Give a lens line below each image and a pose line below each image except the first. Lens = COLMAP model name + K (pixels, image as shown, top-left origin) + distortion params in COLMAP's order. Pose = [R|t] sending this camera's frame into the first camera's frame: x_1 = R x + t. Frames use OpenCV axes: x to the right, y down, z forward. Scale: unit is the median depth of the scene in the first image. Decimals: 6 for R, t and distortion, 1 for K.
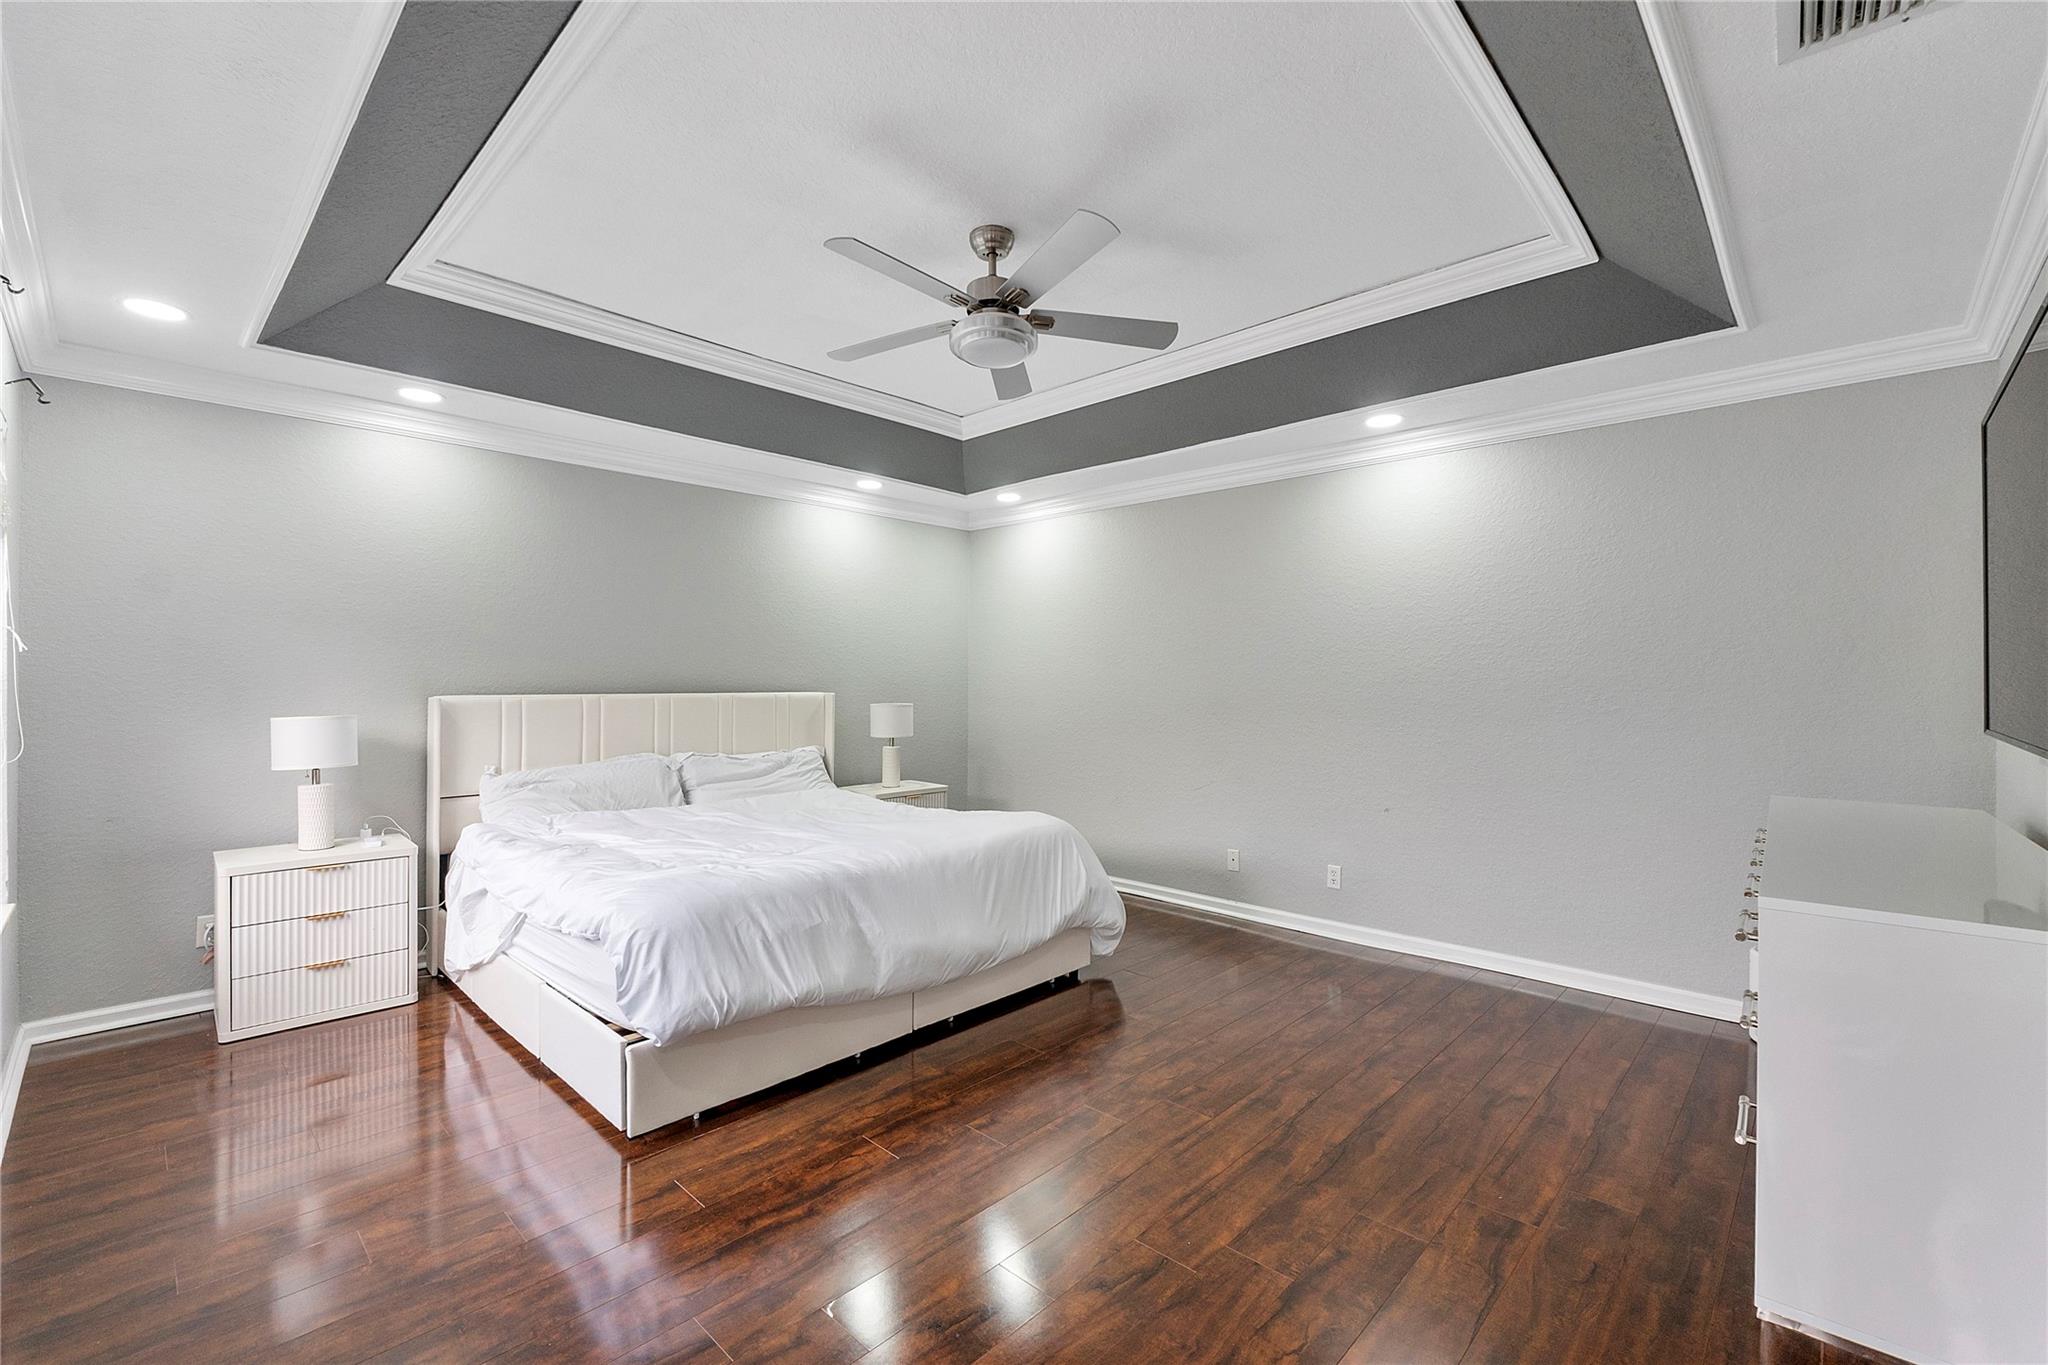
lens RADIAL K [[871.4, 0, 1031.0], [0, 871.4, 681.9], [0, 0, 1]] dist [-0.007291, -0.000082]
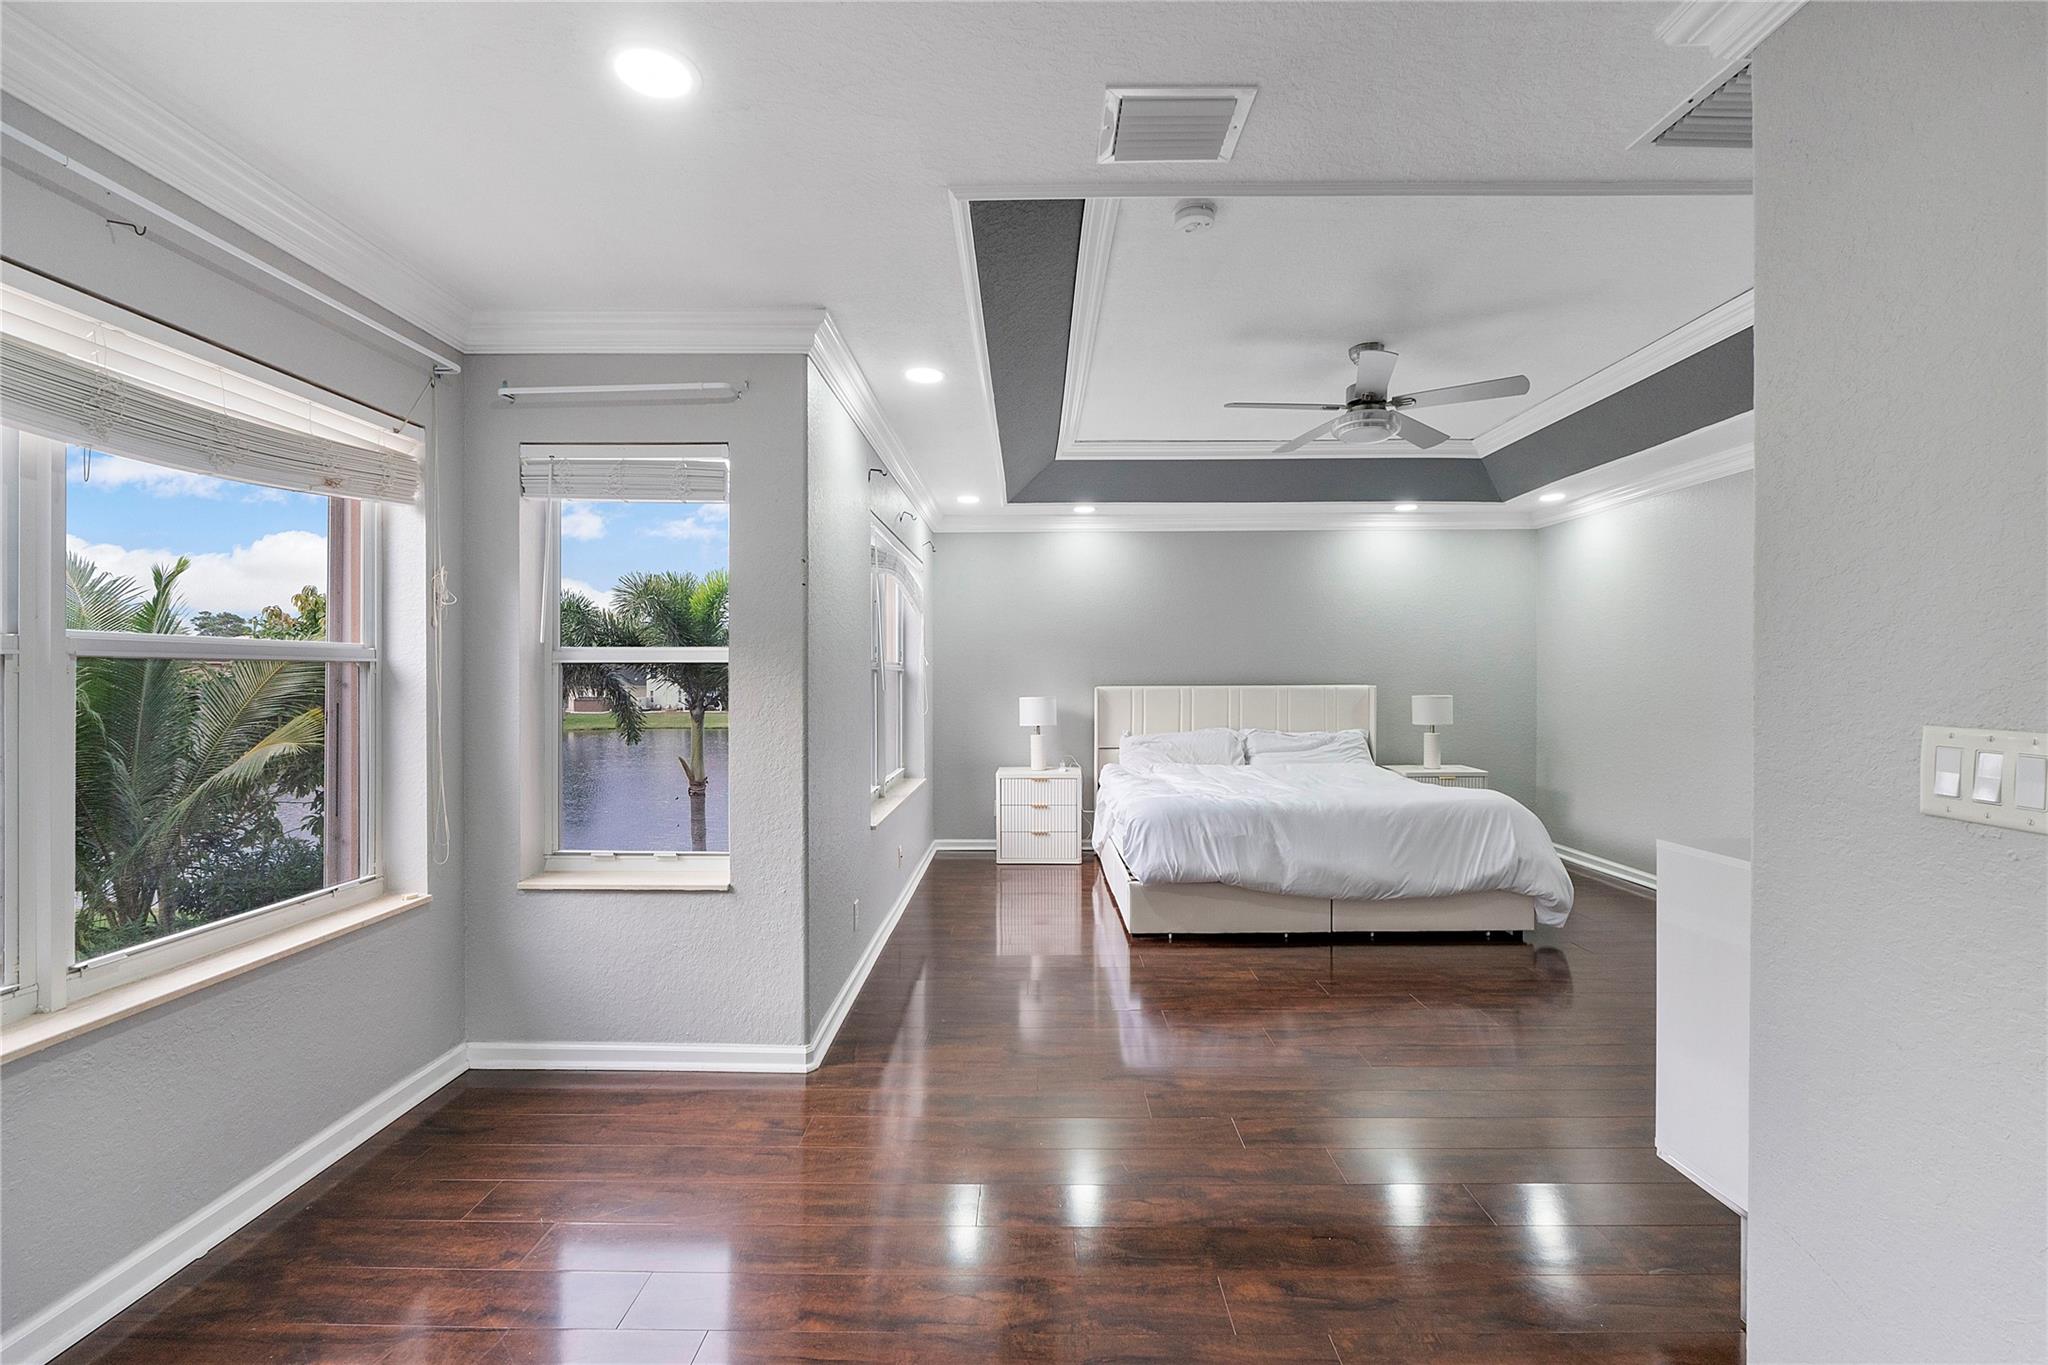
lens RADIAL K [[871.4, 0, 1031.0], [0, 871.4, 681.9], [0, 0, 1]] dist [-0.007291, -0.000082]
pose [[0.684275, 0.000473, -0.729224, 0.483295], [0.005423, 0.999969, 0.005737, -0.003679], [0.729204, -0.007880, 0.684251, -0.254953]]
